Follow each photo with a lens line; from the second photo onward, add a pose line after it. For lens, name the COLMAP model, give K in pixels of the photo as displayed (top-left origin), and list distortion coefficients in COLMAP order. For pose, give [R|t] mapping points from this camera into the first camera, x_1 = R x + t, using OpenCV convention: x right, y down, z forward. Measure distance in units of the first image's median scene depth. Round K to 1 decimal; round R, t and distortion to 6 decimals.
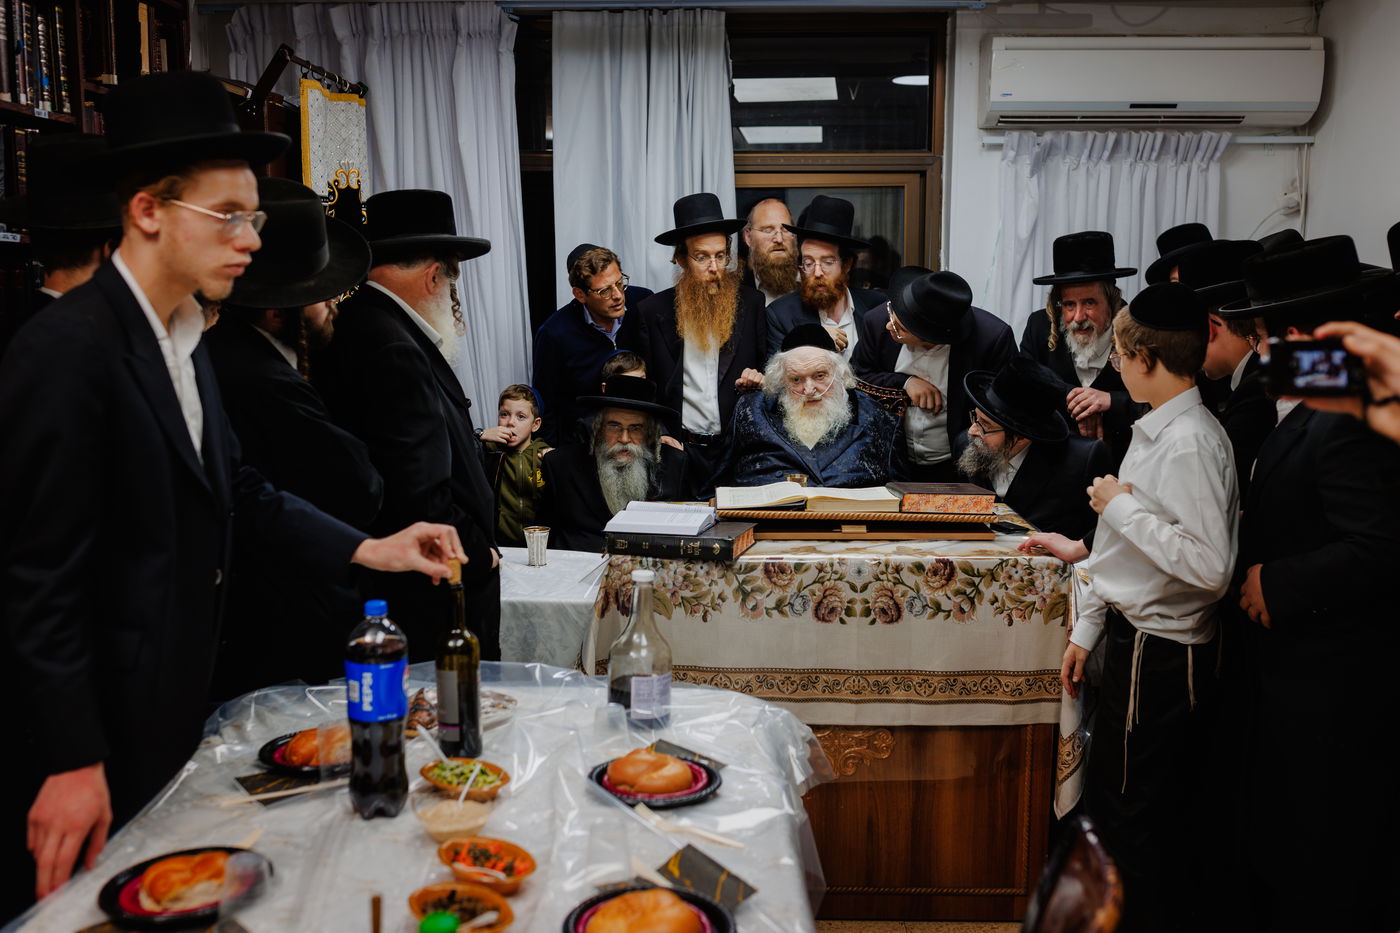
lens RADIAL K [[1340.9, 0, 707.4], [0, 1340.9, 458.3], [0, 0, 1]] dist [0.011726, 0.000000]
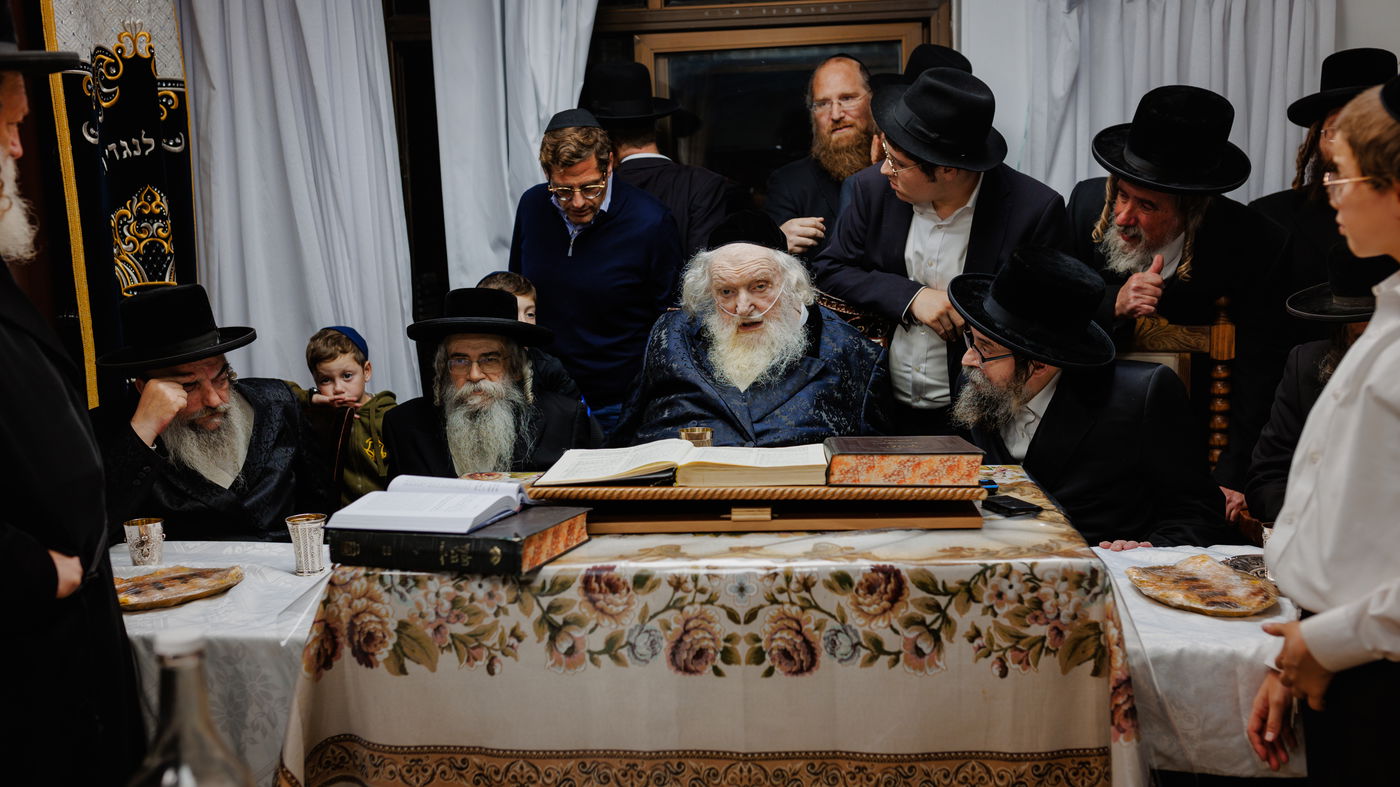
lens RADIAL K [[1344.0, 0, 703.0], [0, 1344.0, 421.0], [0, 0, 1]] dist [0.010149, 0.000000]
pose [[0.997589, -0.021250, -0.066066, 0.135319], [0.021543, 0.999761, 0.003735, 0.007506], [0.065971, -0.005149, 0.997808, 0.401467]]
